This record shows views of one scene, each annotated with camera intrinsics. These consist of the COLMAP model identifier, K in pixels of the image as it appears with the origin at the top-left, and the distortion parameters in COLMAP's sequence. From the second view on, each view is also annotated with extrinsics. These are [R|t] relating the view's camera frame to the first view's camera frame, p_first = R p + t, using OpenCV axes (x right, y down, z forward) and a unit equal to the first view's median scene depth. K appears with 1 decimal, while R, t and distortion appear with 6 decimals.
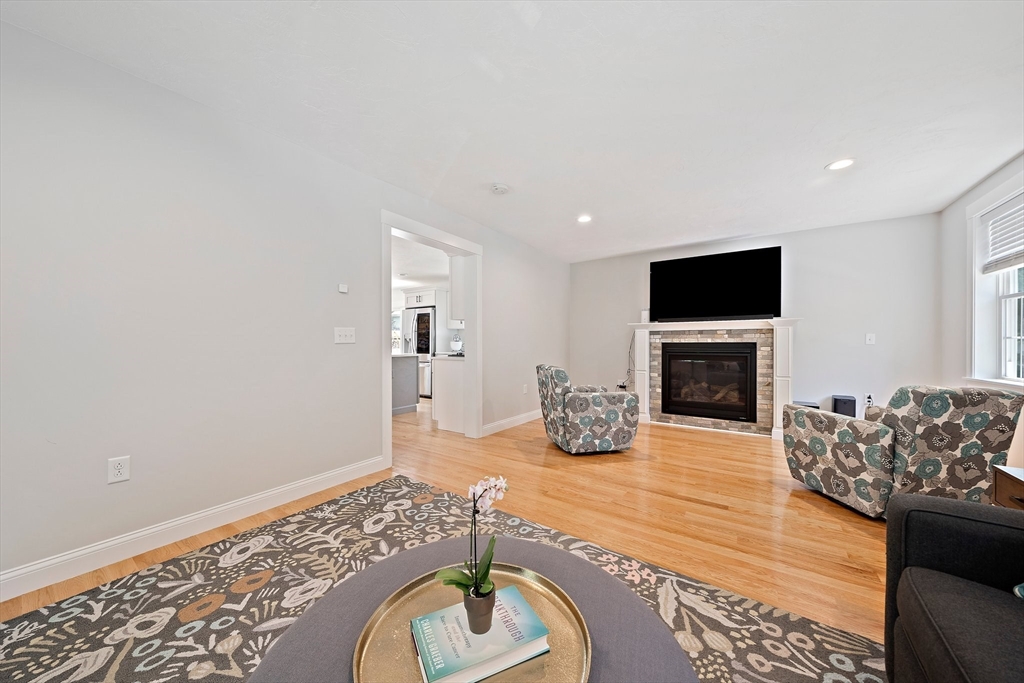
lens RADIAL K [[355.3, 0, 508.7], [0, 355.3, 342.9], [0, 0, 1]] dist [-0.000306, -0.000045]
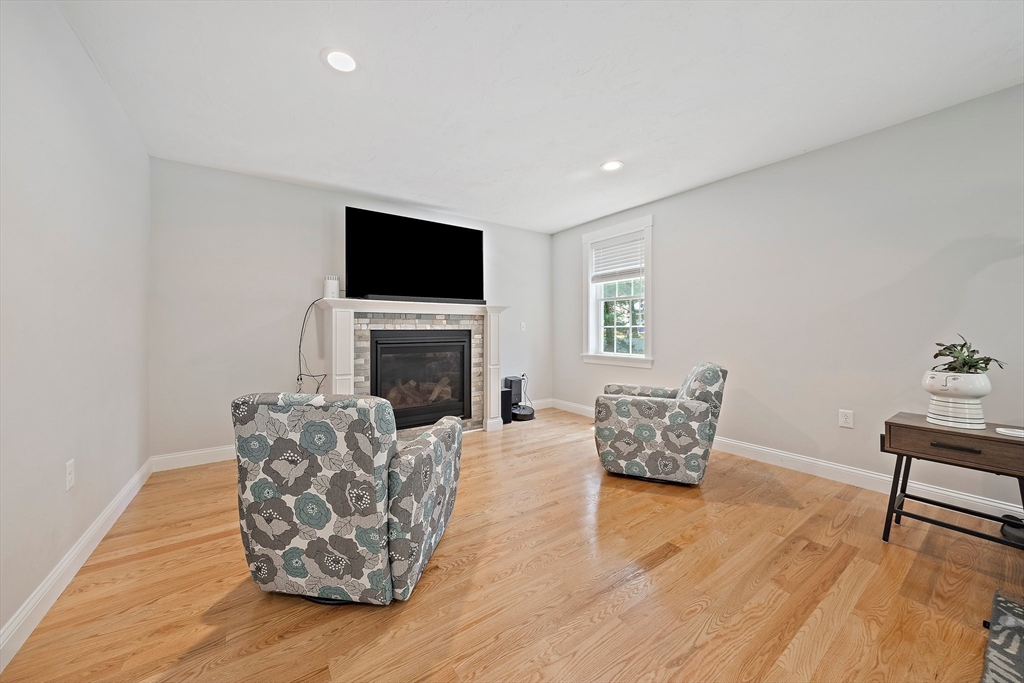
lens RADIAL K [[361.8, 0, 510.8], [0, 361.8, 330.1], [0, 0, 1]] dist [-0.001664, -0.000021]
pose [[0.357292, -0.002275, 0.933990, -0.131469], [0.001445, 0.999997, 0.001883, -0.001880], [-0.933992, 0.000677, 0.357294, 0.580018]]
